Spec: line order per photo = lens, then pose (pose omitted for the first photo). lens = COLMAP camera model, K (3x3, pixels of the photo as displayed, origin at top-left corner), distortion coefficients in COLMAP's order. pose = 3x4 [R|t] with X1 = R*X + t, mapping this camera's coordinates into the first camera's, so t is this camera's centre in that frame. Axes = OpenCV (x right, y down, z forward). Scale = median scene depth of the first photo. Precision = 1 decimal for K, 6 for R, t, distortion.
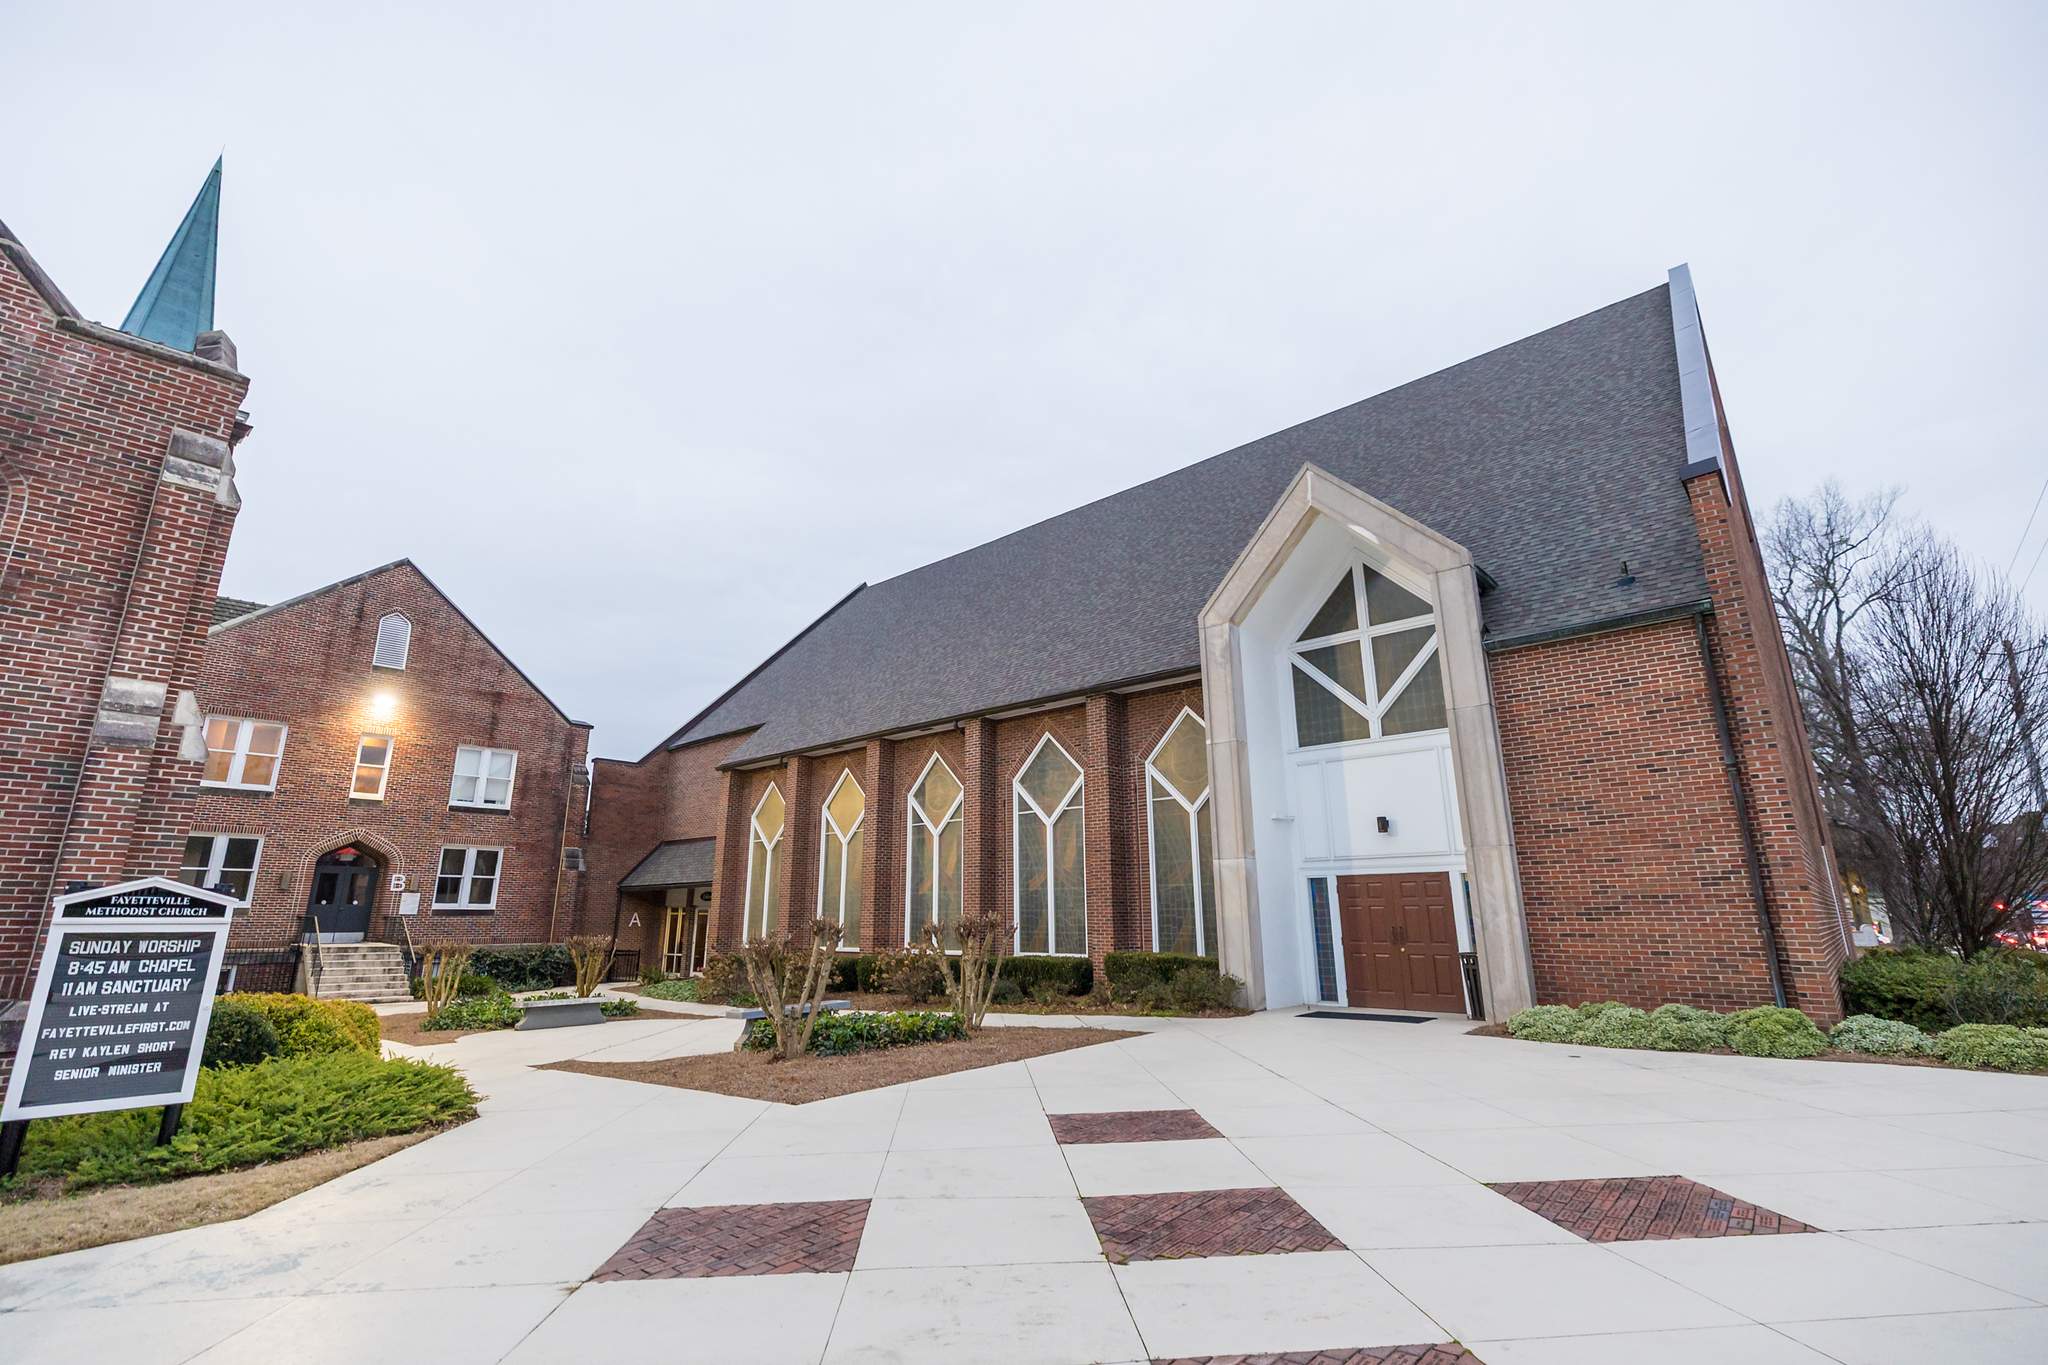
lens RADIAL K [[935.6, 0, 1034.0], [0, 935.6, 680.9], [0, 0, 1]] dist [0.000400, -0.000472]
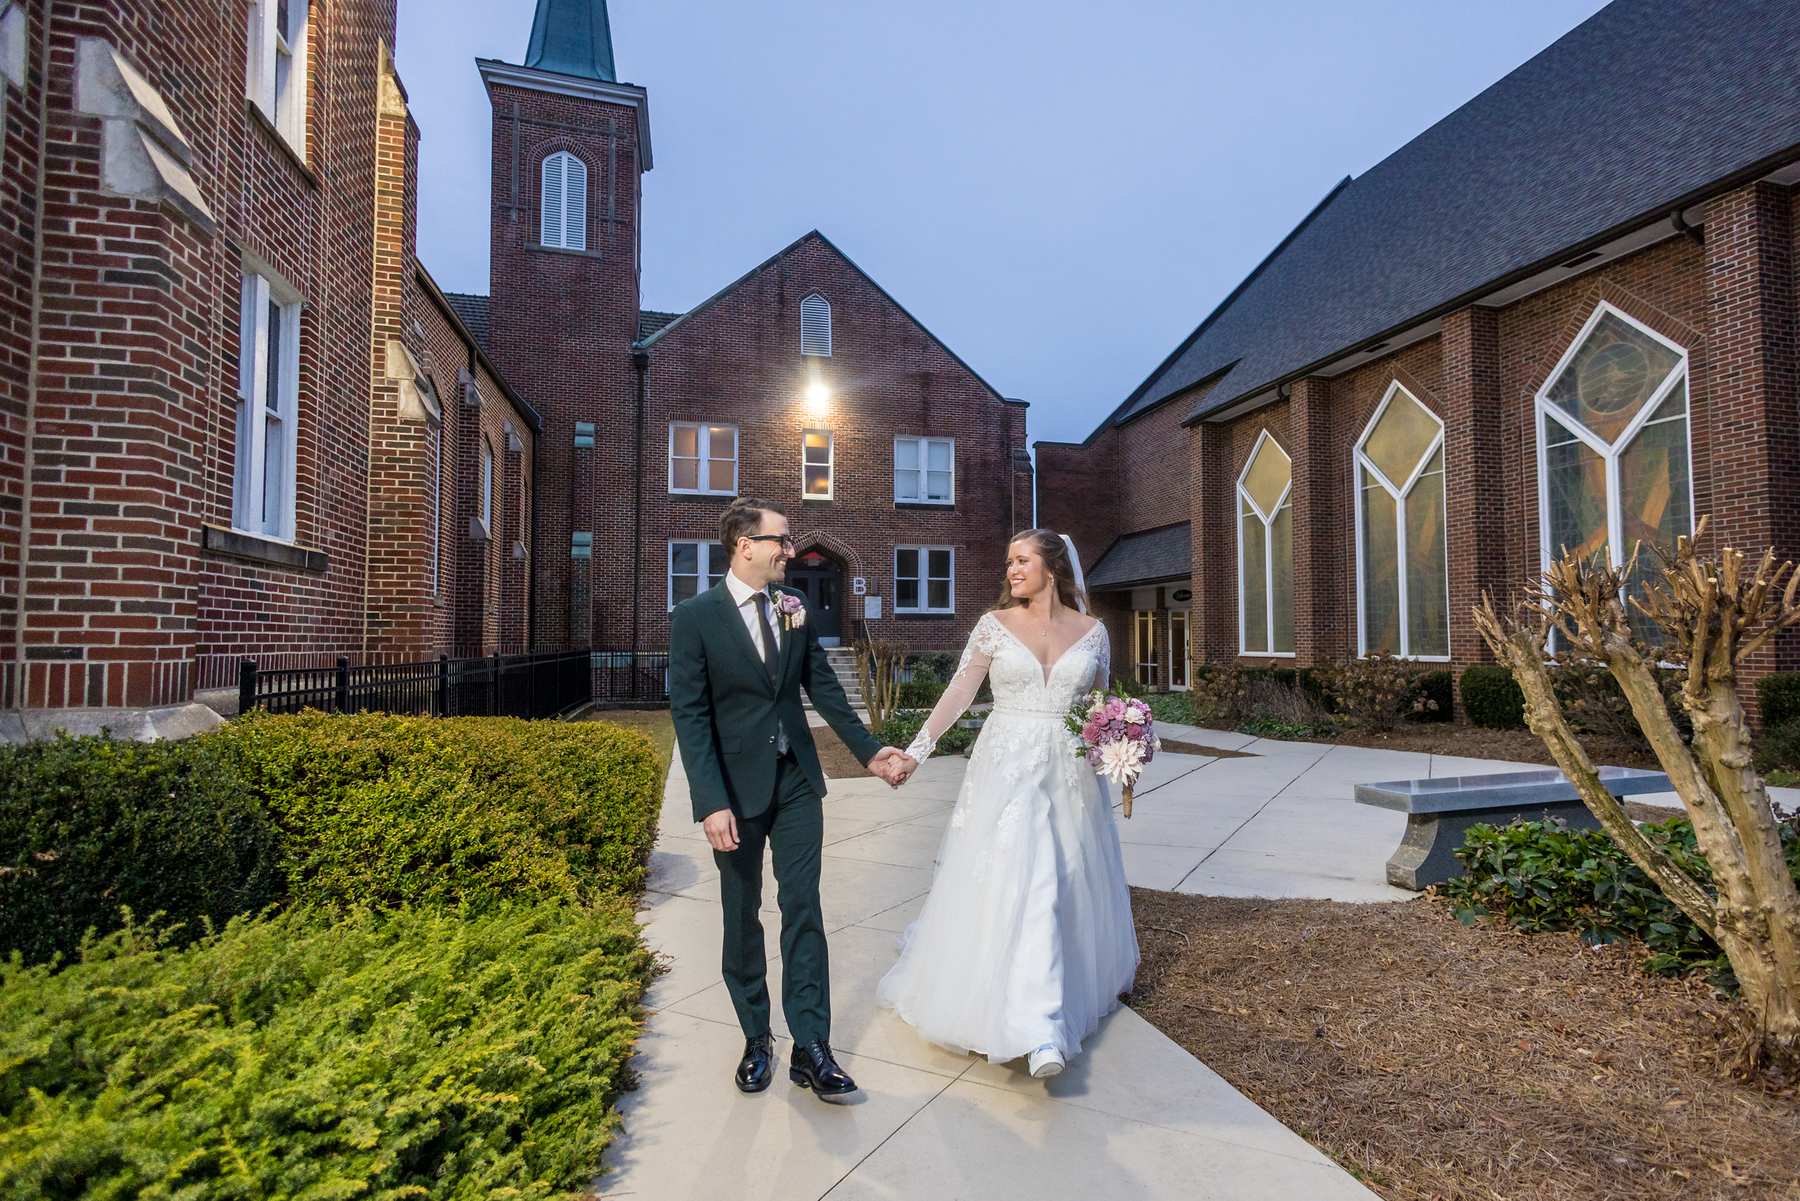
lens RADIAL K [[917.3, 0, 908.3], [0, 917.3, 597.2], [0, 0, 1]] dist [-0.001360, 0.000009]
pose [[0.828932, -0.026942, -0.558700, -0.118520], [0.140808, 0.976724, 0.161815, 0.081351], [0.541336, -0.212803, 0.813431, 0.263488]]
